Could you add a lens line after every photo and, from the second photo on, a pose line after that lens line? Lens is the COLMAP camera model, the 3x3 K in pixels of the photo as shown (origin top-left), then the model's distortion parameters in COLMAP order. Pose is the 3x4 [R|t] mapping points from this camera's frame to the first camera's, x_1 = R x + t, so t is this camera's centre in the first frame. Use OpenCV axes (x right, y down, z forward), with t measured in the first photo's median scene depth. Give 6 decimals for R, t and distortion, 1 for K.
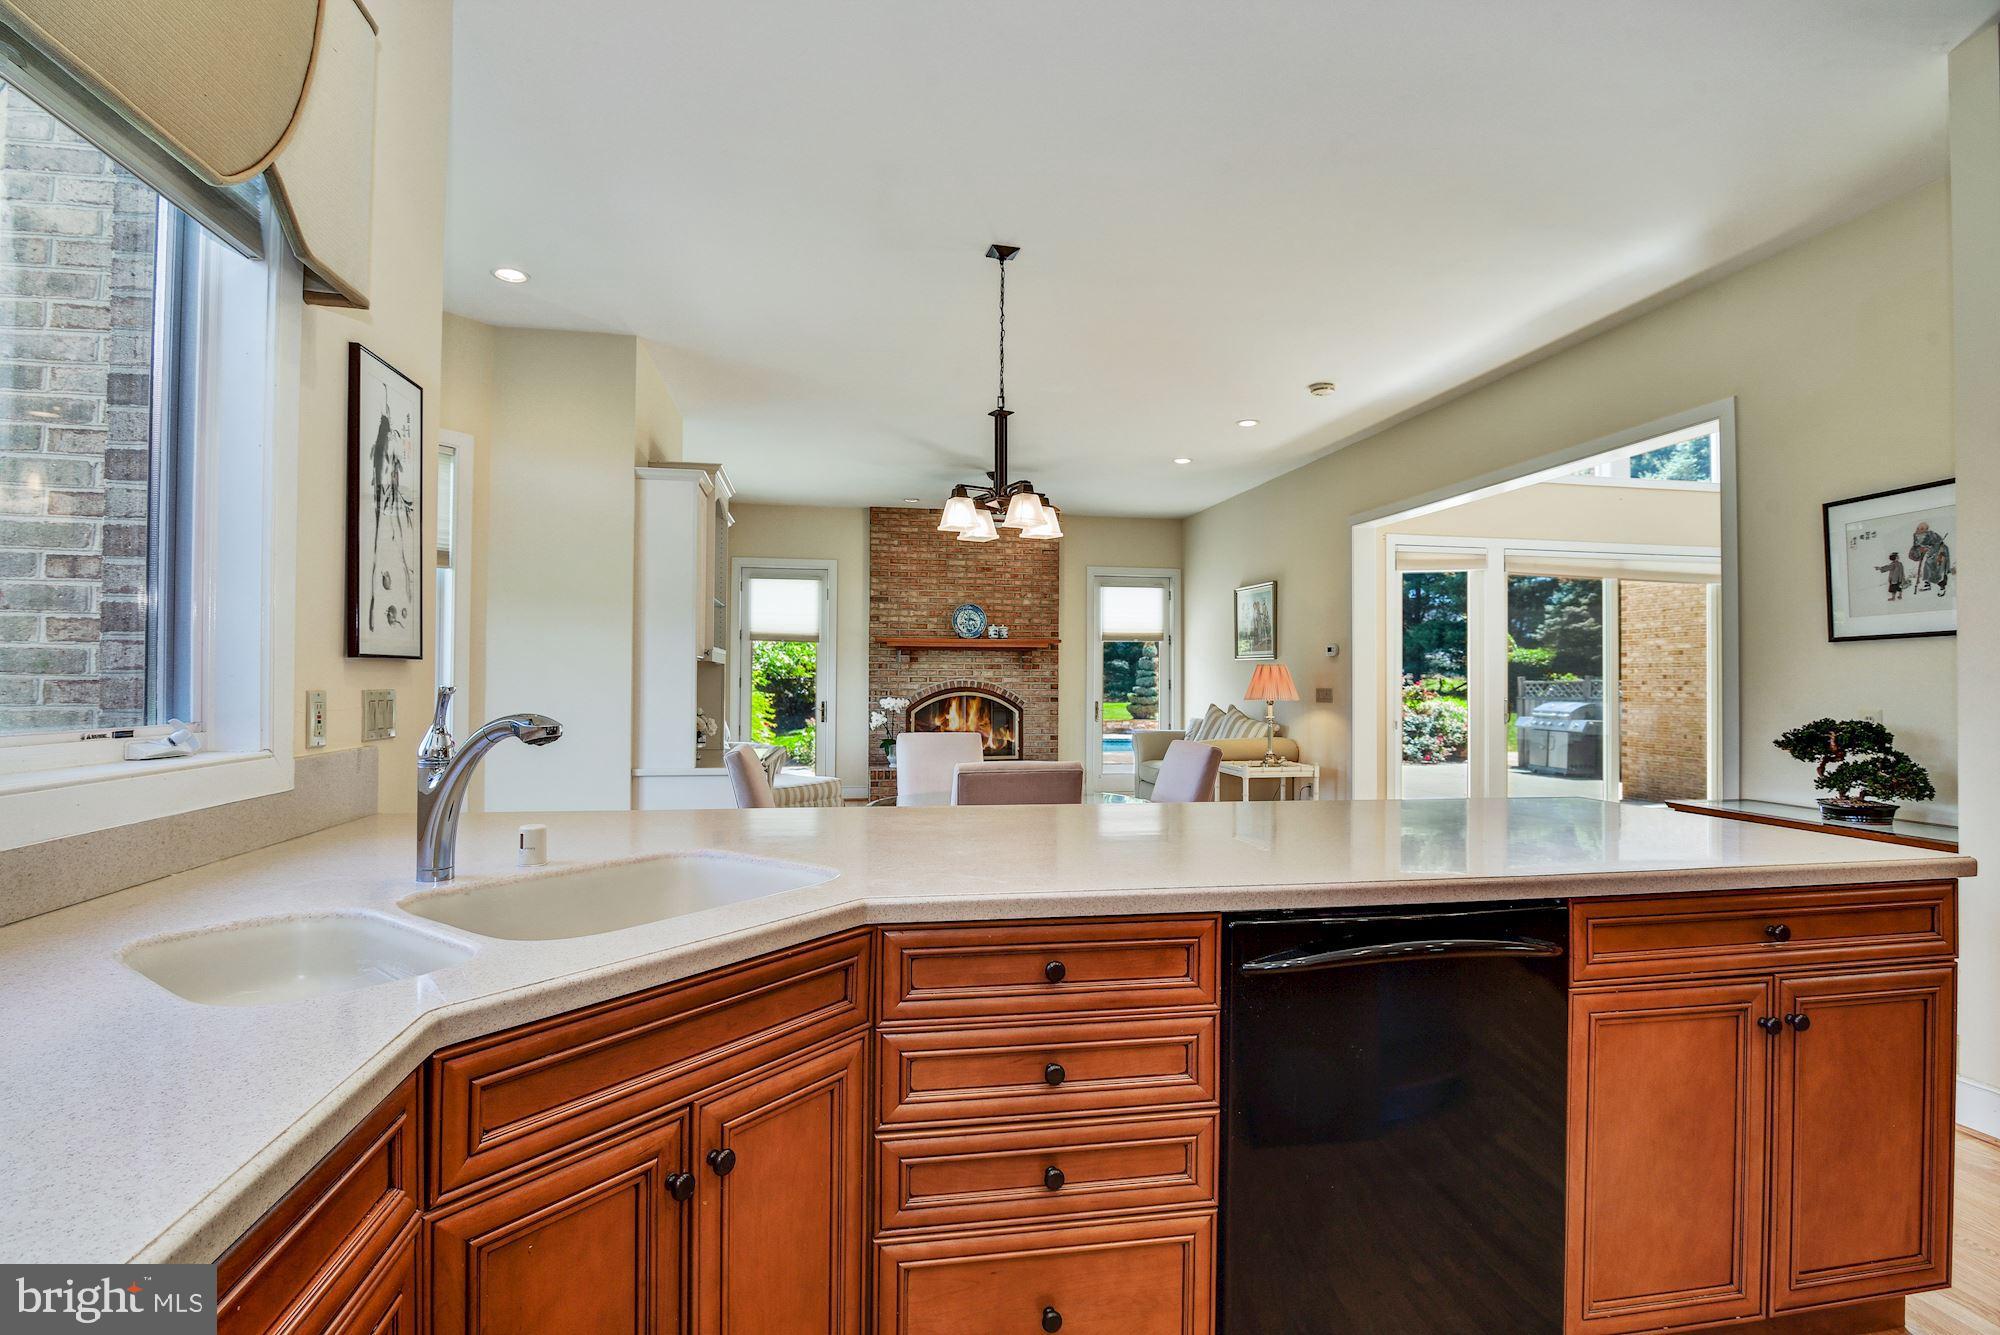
lens RADIAL K [[980.0, 0, 1001.5], [0, 980.0, 668.5], [0, 0, 1]] dist [-0.022061, 0.000678]
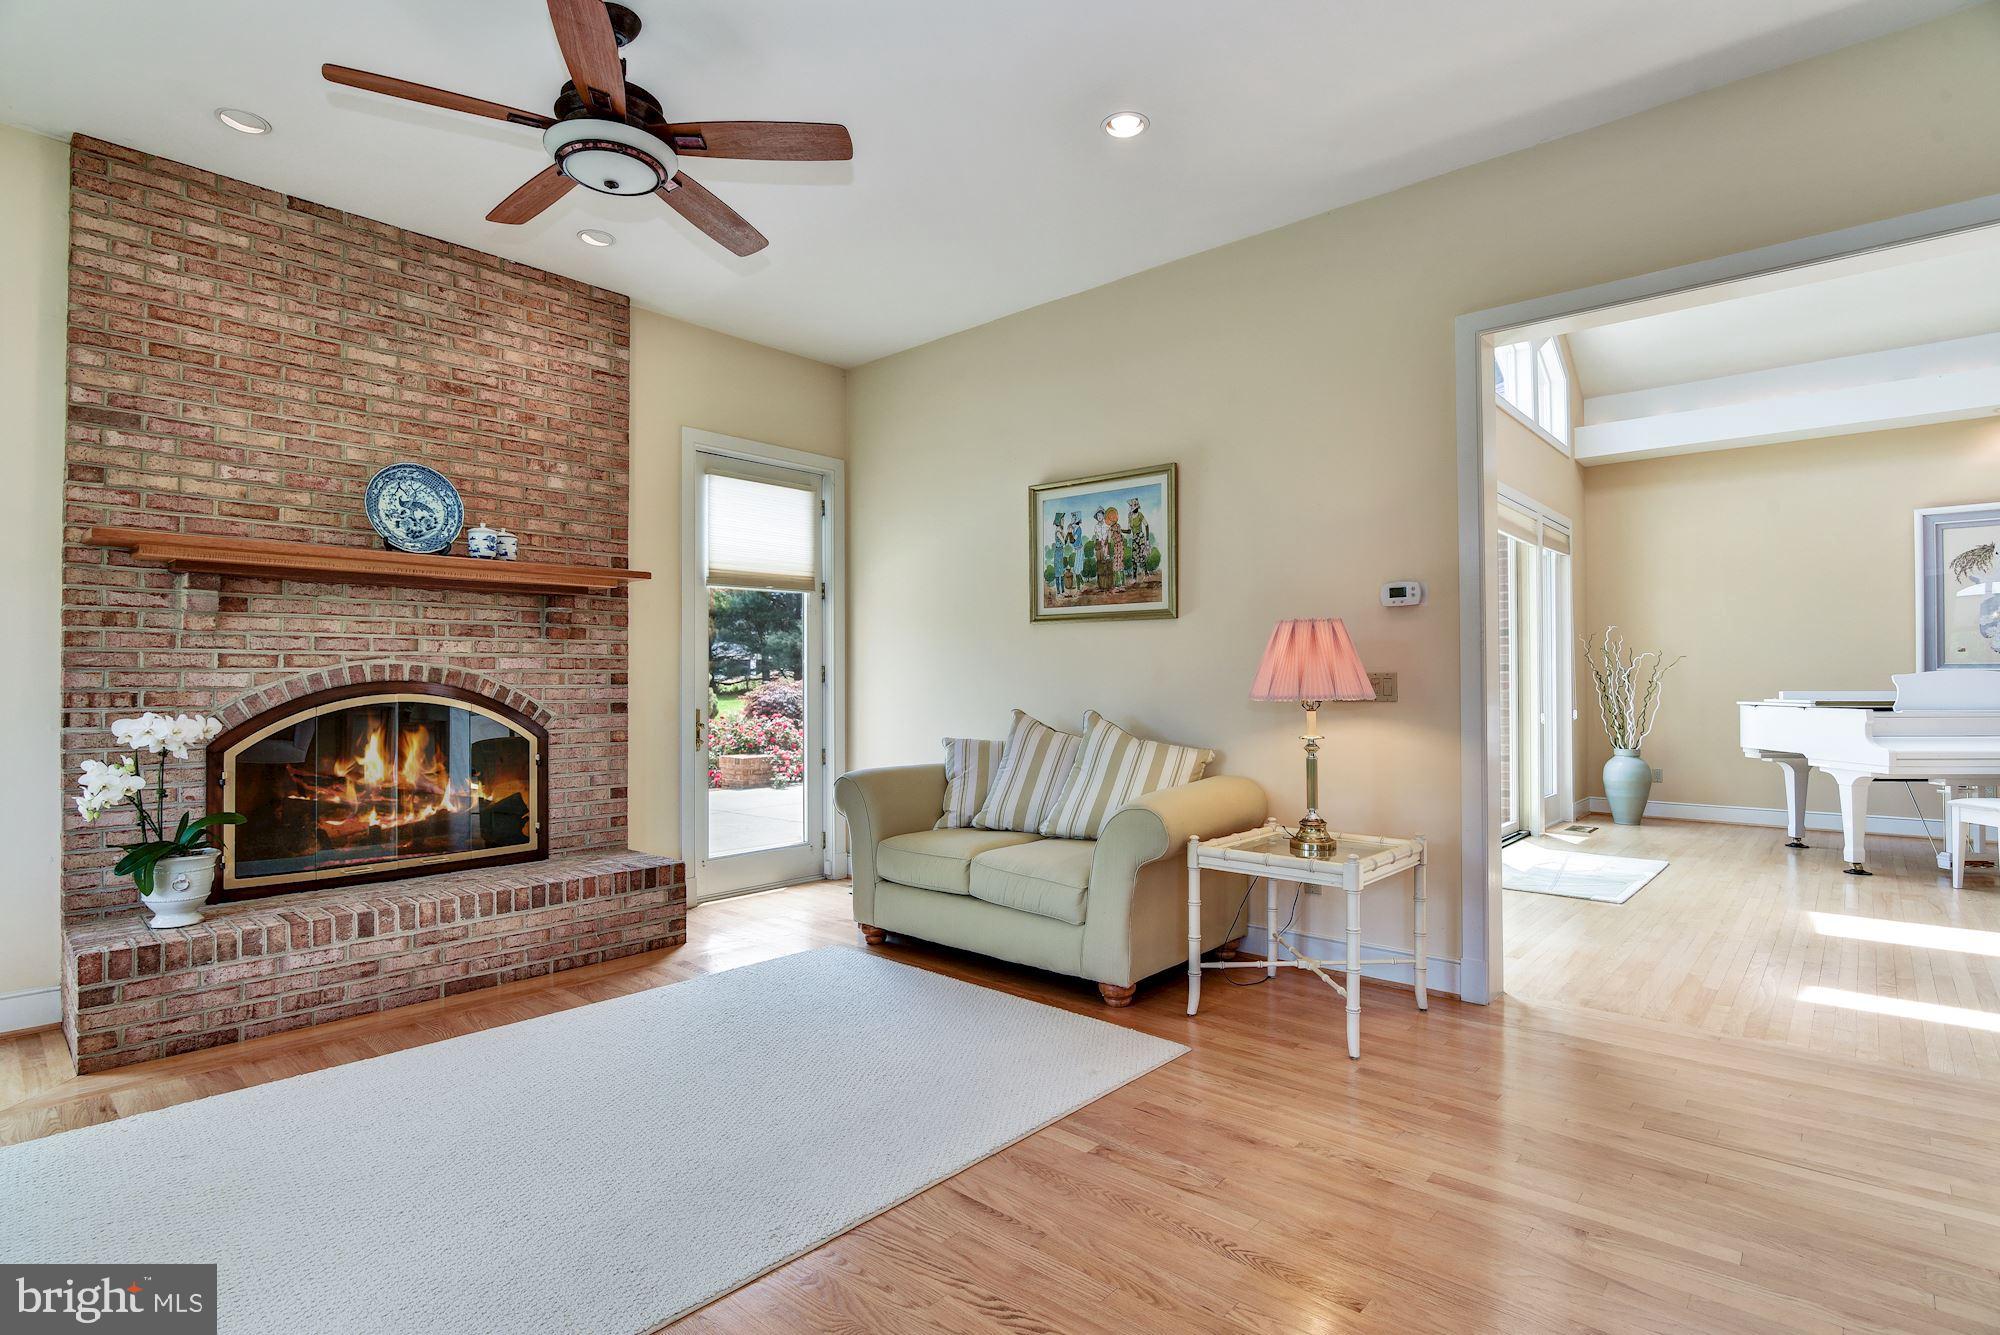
lens RADIAL K [[980.0, 0, 1005.3], [0, 980.0, 670.6], [0, 0, 1]] dist [-0.022061, 0.000678]
pose [[0.785576, -0.000151, 0.618765, -0.086665], [-0.001331, 0.999997, 0.001934, 0.013940], [-0.618763, -0.002343, 0.785574, 0.555991]]
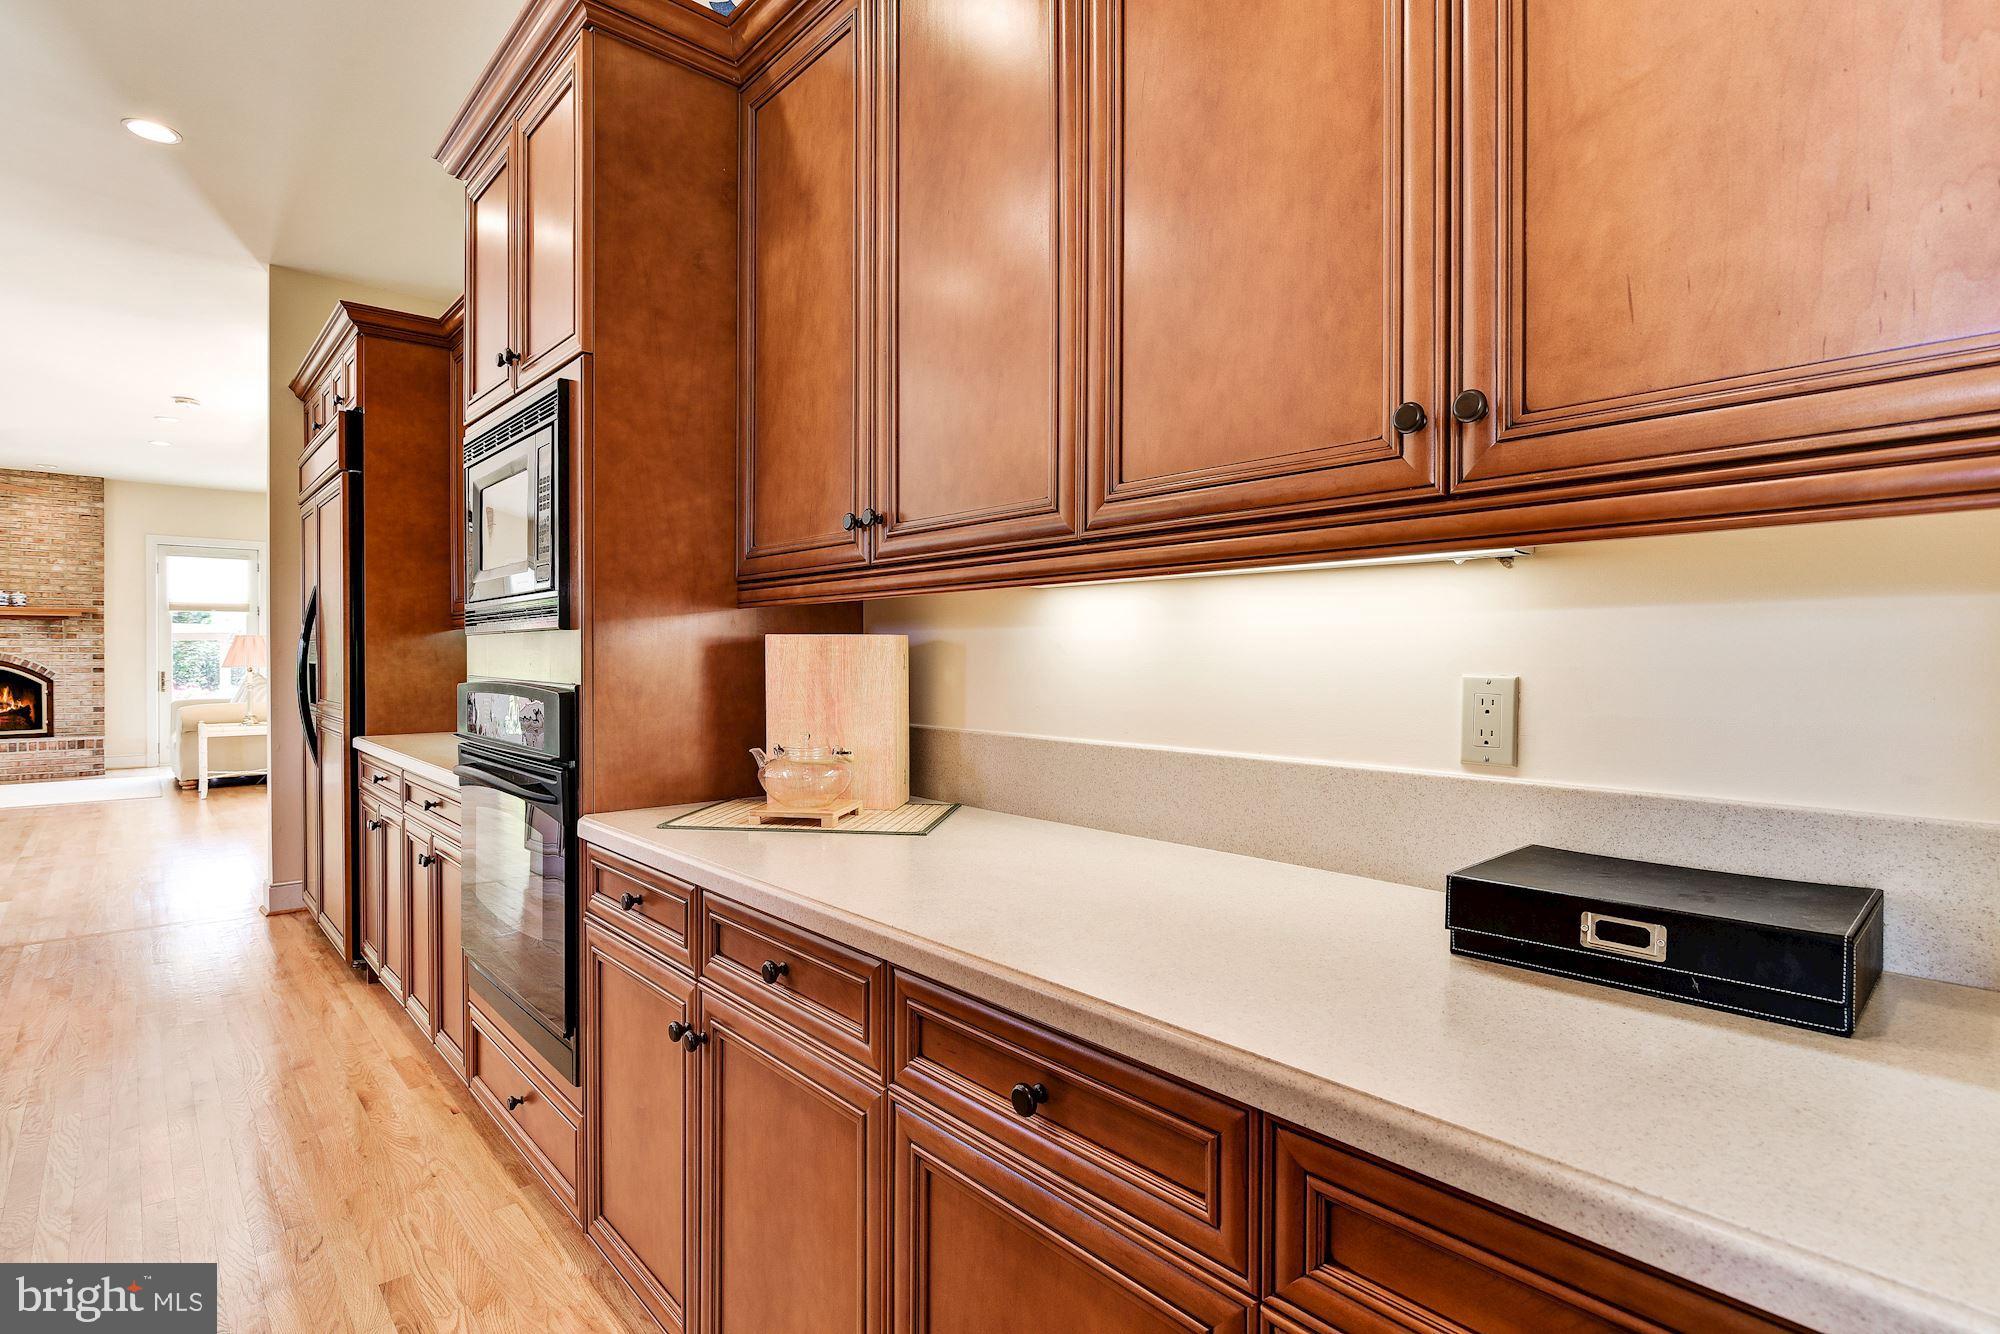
lens RADIAL K [[980.0, 0, 1037.3], [0, 980.0, 664.4], [0, 0, 1]] dist [-0.022061, 0.000678]
pose [[0.835261, -0.007635, 0.549800, 0.317623], [-0.006031, 0.999716, 0.023047, -0.001591], [-0.549820, -0.022566, 0.834978, -0.314107]]
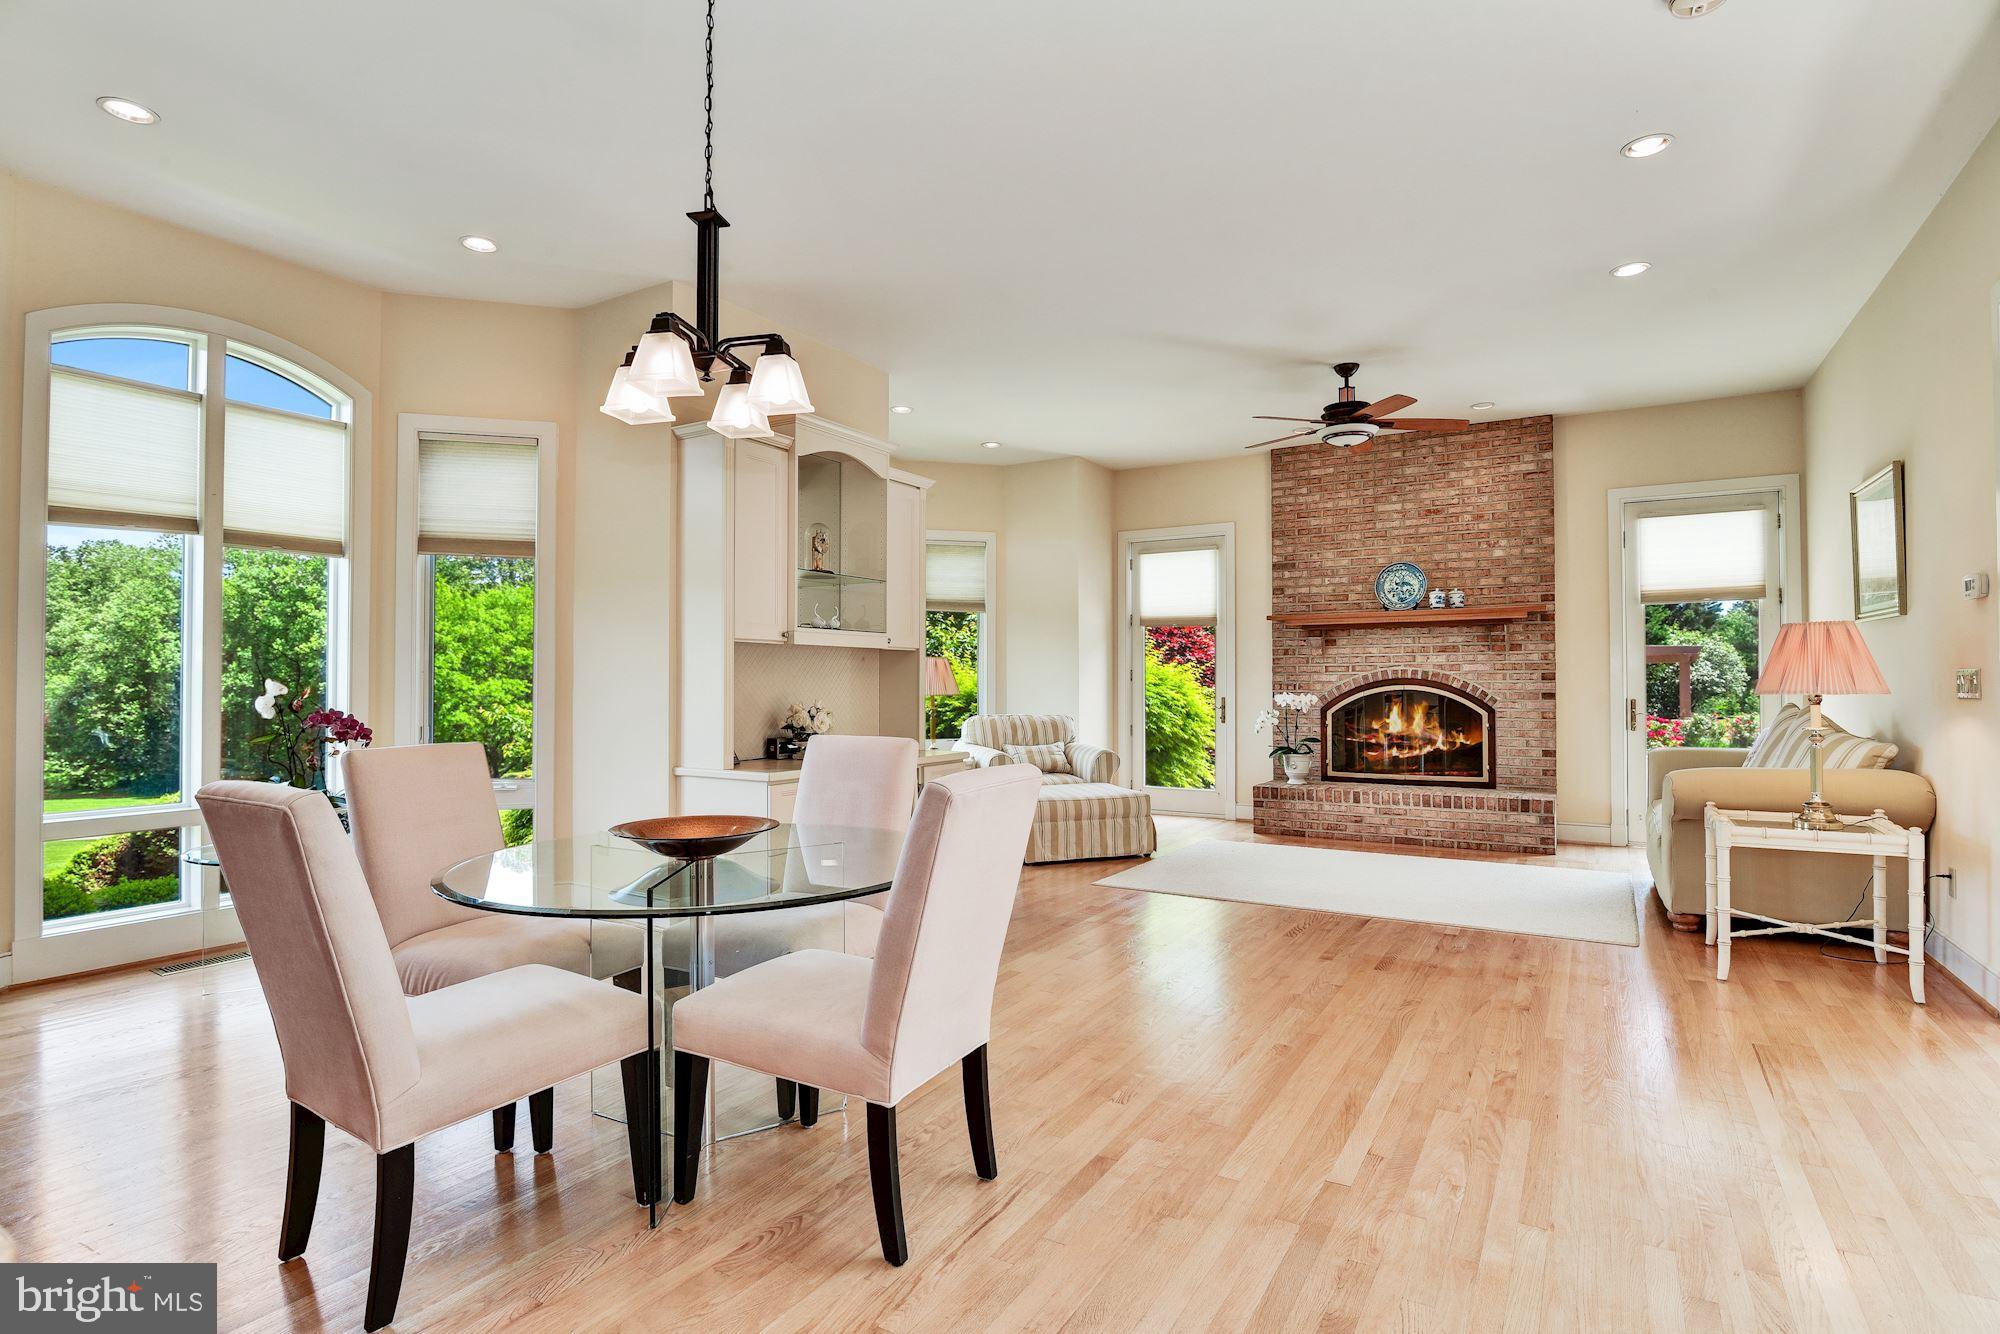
lens RADIAL K [[980.0, 0, 1000.1], [0, 980.0, 671.1], [0, 0, 1]] dist [-0.022061, 0.000678]
pose [[0.750249, -0.014019, -0.661006, 0.218002], [0.015645, 0.999872, -0.003449, 0.011667], [0.660970, -0.007754, 0.750372, 0.268048]]
